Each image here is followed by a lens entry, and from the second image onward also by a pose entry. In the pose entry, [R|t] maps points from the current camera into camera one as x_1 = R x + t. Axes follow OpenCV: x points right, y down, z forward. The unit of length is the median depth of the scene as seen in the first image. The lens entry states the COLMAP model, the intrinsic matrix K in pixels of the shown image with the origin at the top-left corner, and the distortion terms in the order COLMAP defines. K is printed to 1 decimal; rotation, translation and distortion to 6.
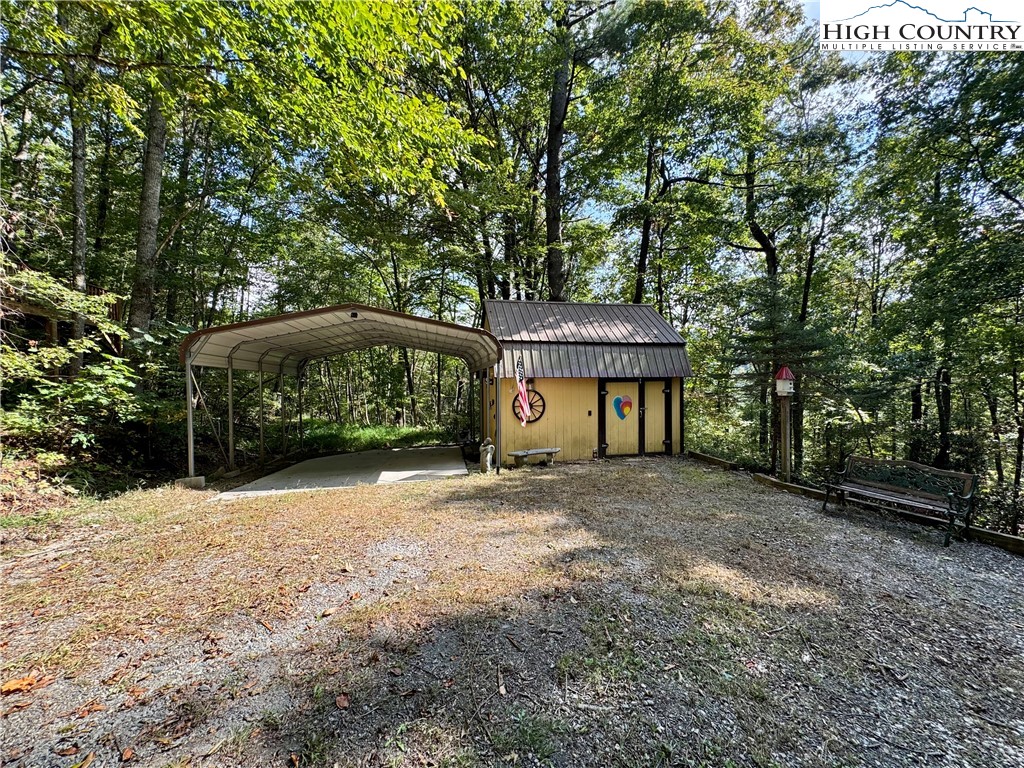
lens RADIAL K [[407.7, 0, 515.2], [0, 407.7, 382.6], [0, 0, 1]] dist [-0.004513, 0.000339]
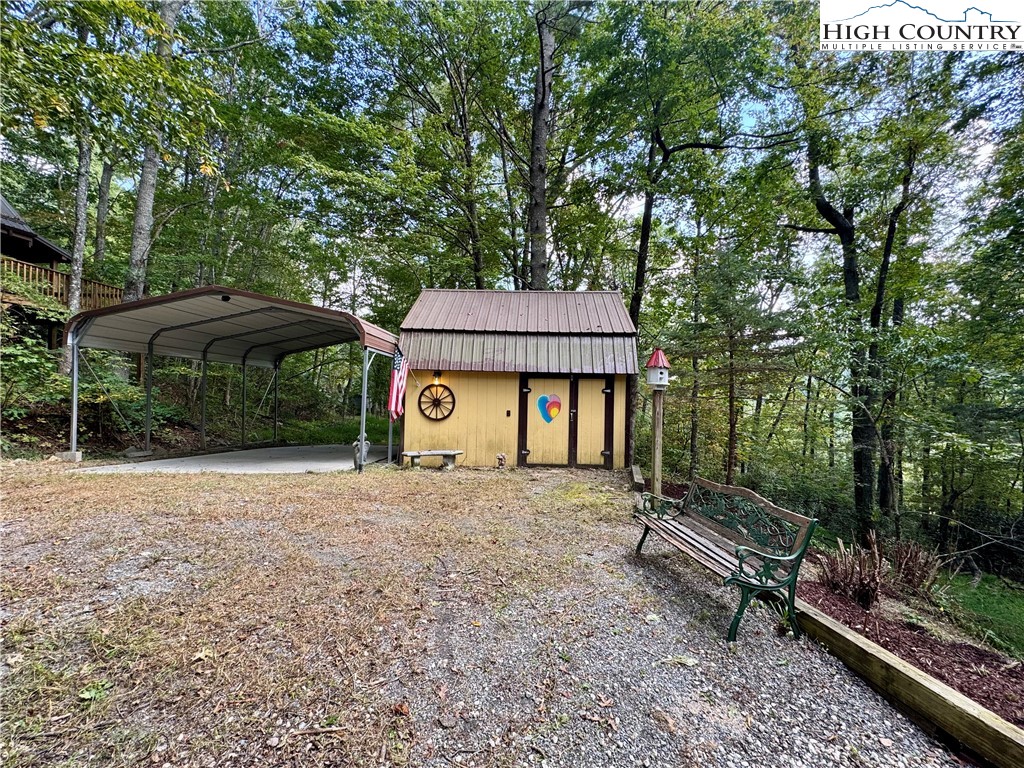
lens RADIAL K [[407.7, 0, 514.6], [0, 407.7, 382.7], [0, 0, 1]] dist [-0.004513, 0.000339]
pose [[0.973796, 0.024293, -0.226120, 0.387599], [-0.028887, 0.999438, -0.017030, 0.023648], [0.225579, 0.023115, 0.973951, 0.154785]]
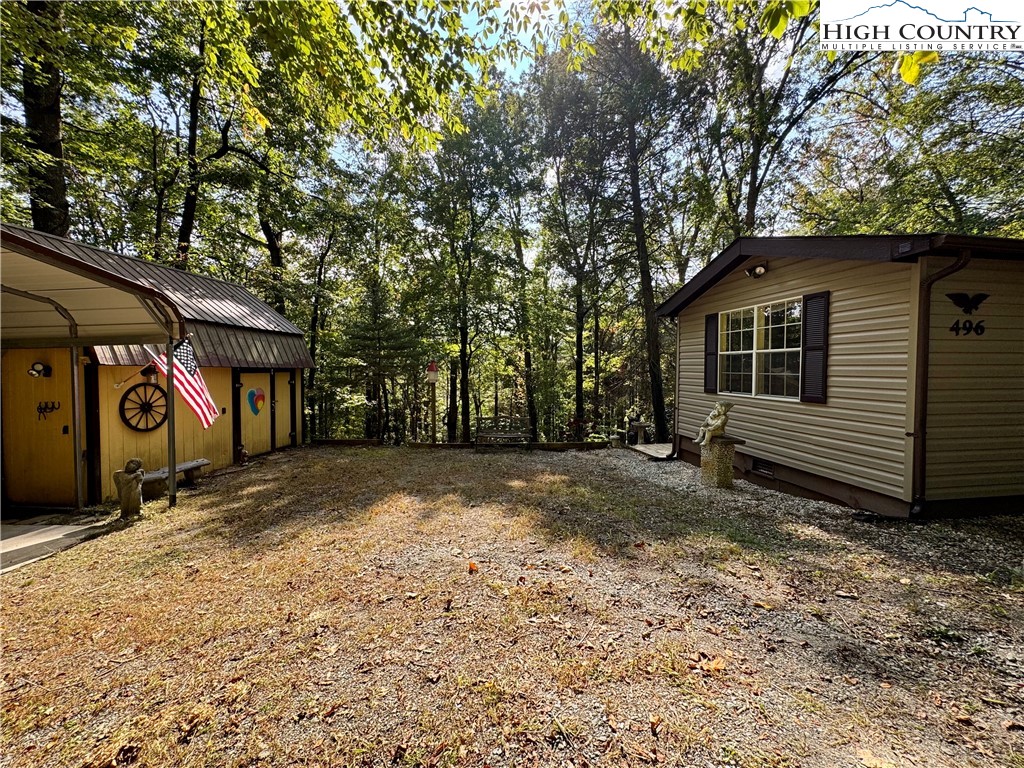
lens RADIAL K [[407.7, 0, 508.8], [0, 407.7, 383.1], [0, 0, 1]] dist [-0.004513, 0.000339]
pose [[0.330018, -0.018853, 0.943786, -0.391776], [-0.001136, 0.999792, 0.020369, 0.002317], [-0.943974, -0.007794, 0.329928, 0.192563]]
